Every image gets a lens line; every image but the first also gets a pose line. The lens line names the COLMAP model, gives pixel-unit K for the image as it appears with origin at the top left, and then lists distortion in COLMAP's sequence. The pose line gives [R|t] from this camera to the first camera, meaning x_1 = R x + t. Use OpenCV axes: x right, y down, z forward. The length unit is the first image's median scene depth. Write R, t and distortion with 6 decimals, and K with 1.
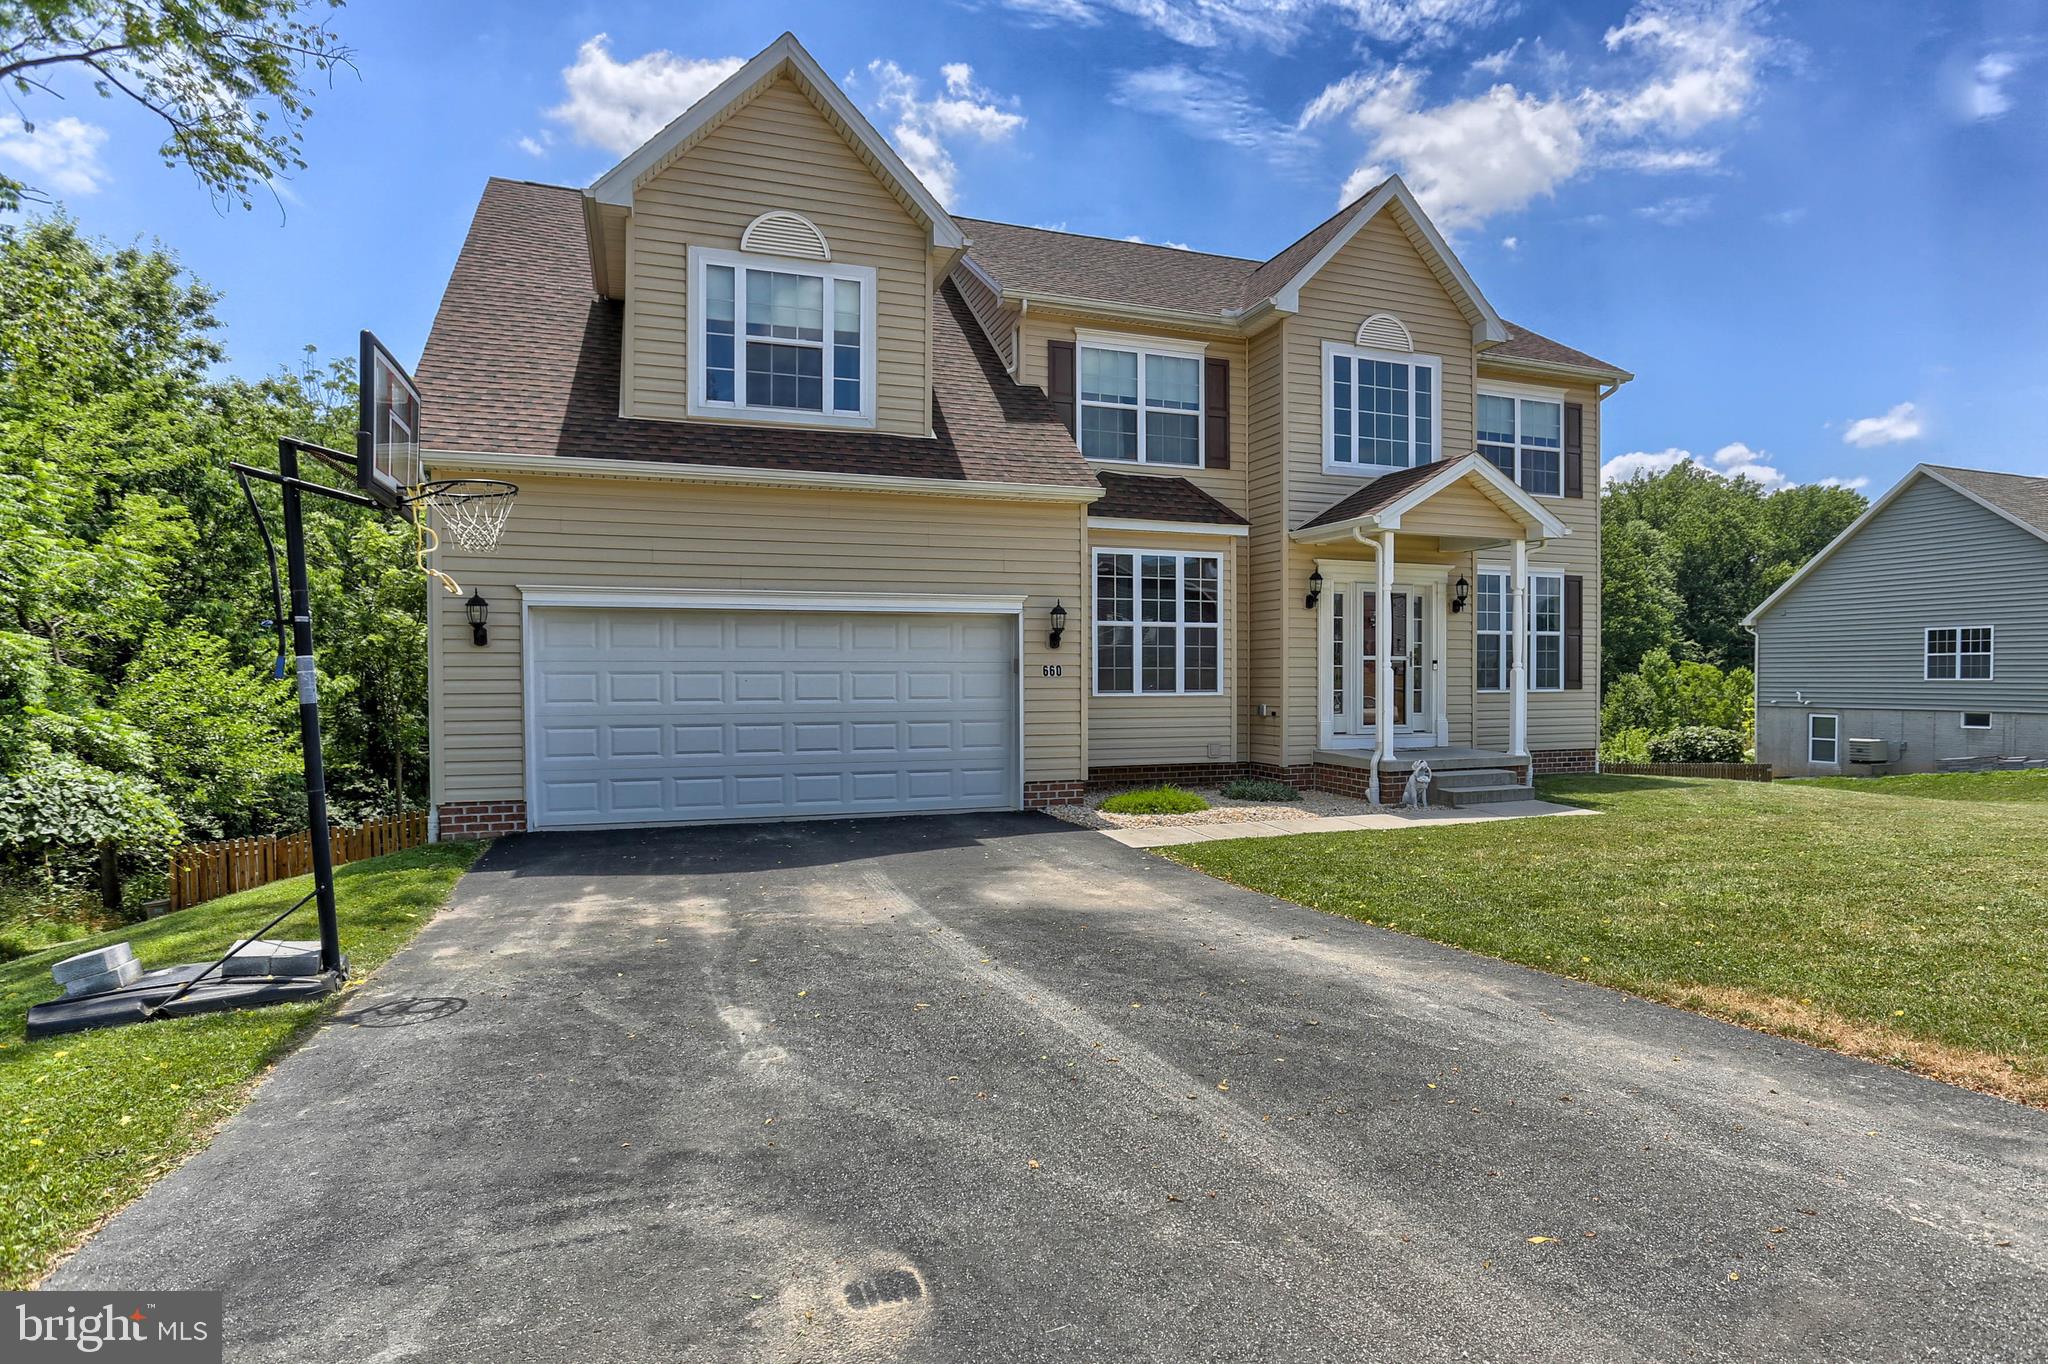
lens RADIAL K [[1159.0, 0, 1024.0], [0, 1159.0, 682.0], [0, 0, 1]] dist [-0.064482, 0.014067]
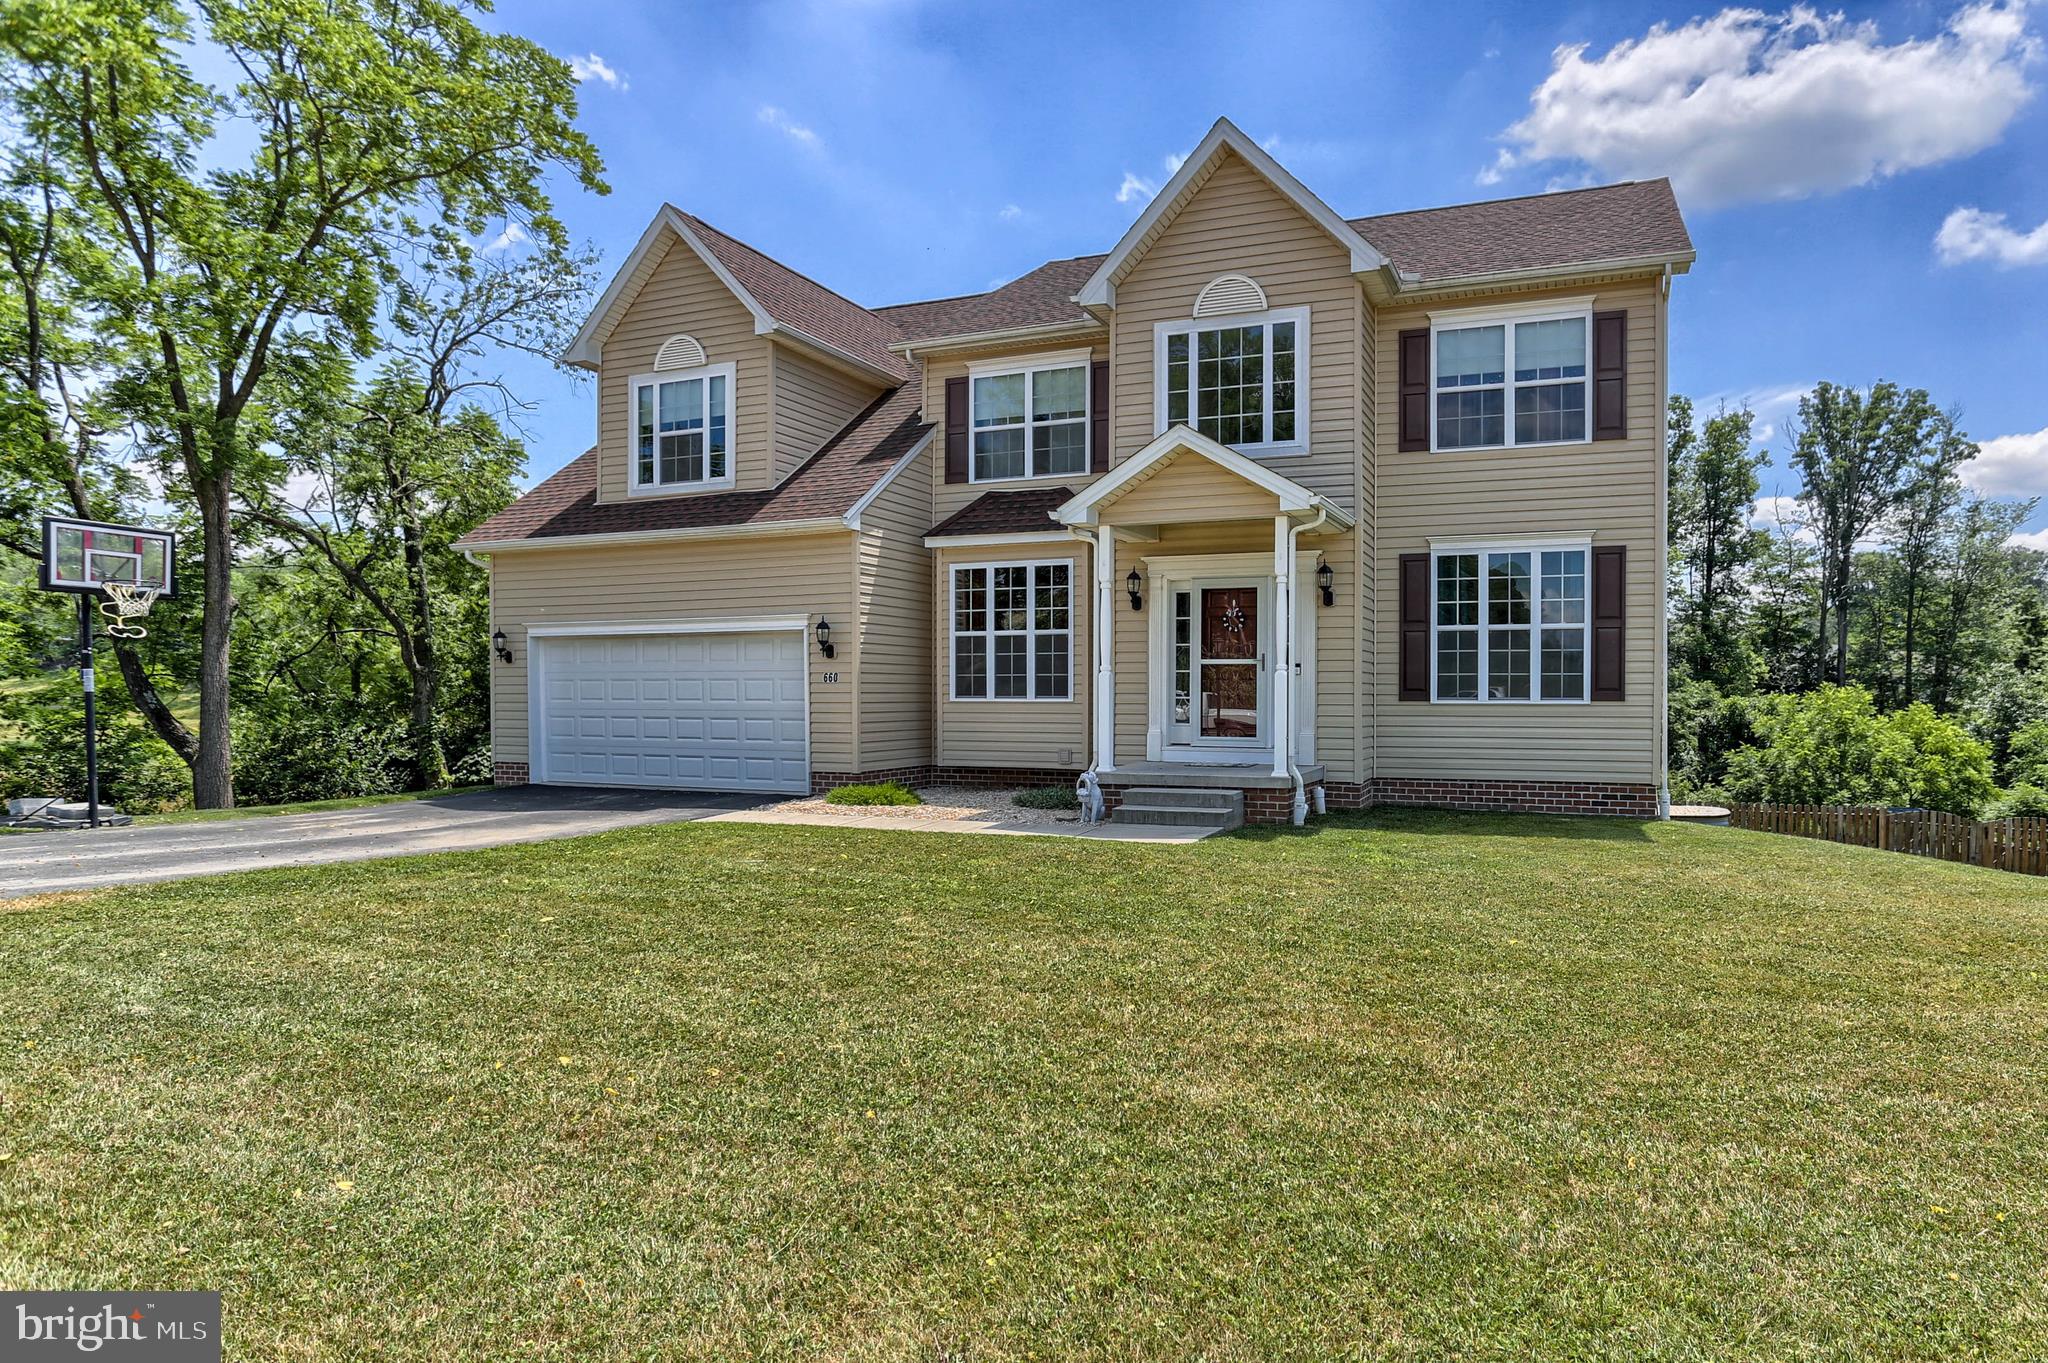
lens RADIAL K [[1151.6, 0, 1096.8], [0, 1151.6, 711.1], [0, 0, 1]] dist [-0.069418, 0.036098]
pose [[0.740735, 0.014523, -0.671640, 0.856937], [-0.006456, 0.999874, 0.014500, 0.004891], [0.671766, -0.006405, 0.740736, 0.279913]]
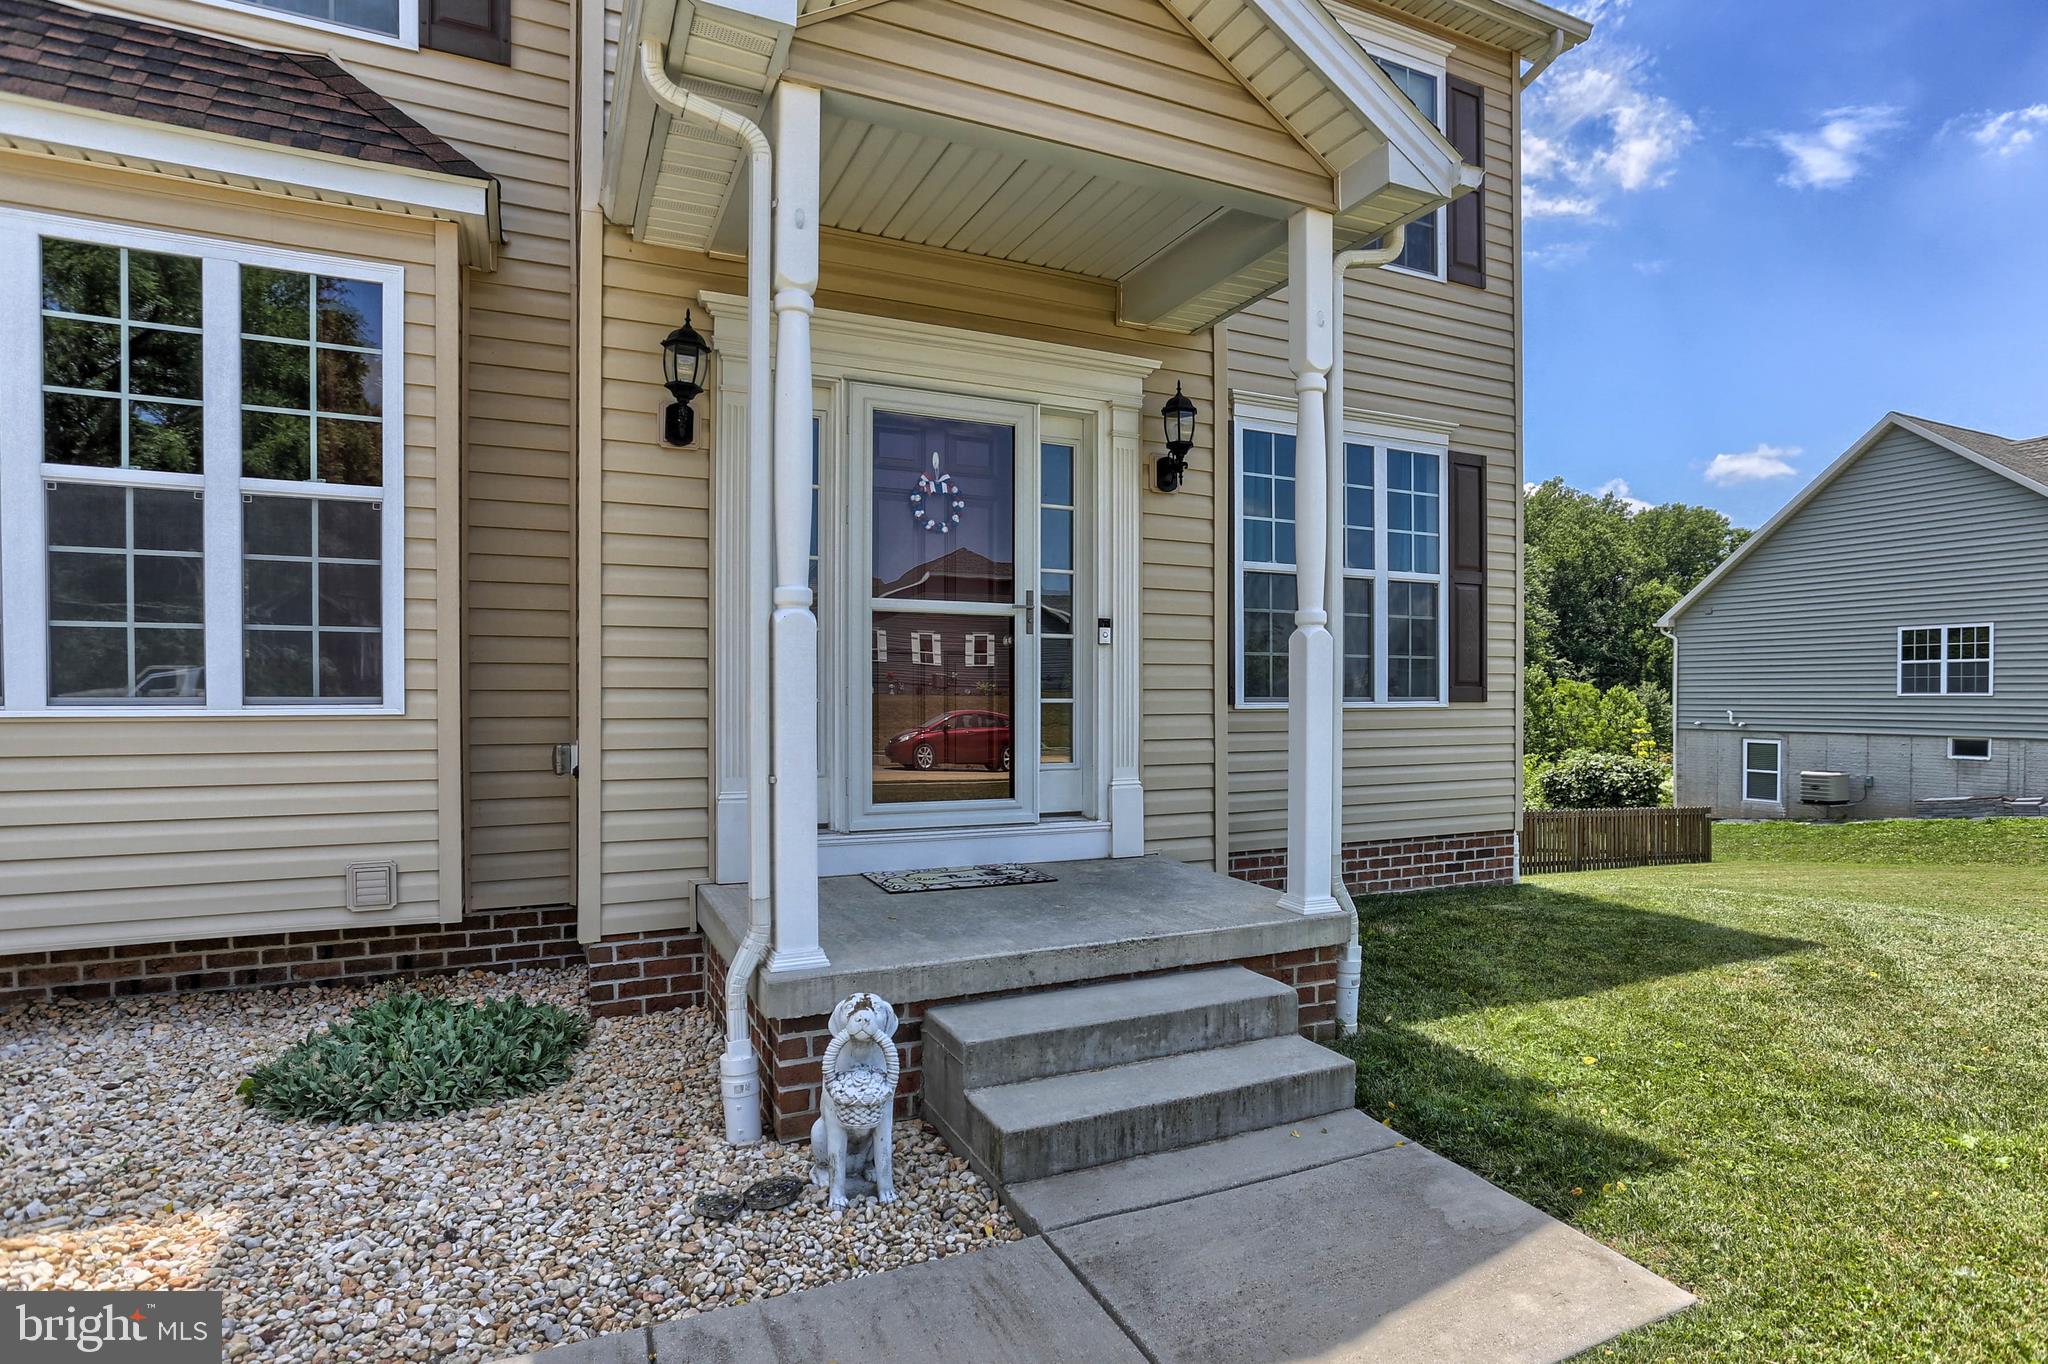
lens RADIAL K [[1151.6, 0, 1096.8], [0, 1151.6, 711.6], [0, 0, 1]] dist [-0.069418, 0.036098]
pose [[0.989973, 0.002510, 0.141237, 0.318341], [-0.004155, 0.999927, 0.011350, 0.006042], [-0.141198, -0.011823, 0.989911, 0.669078]]
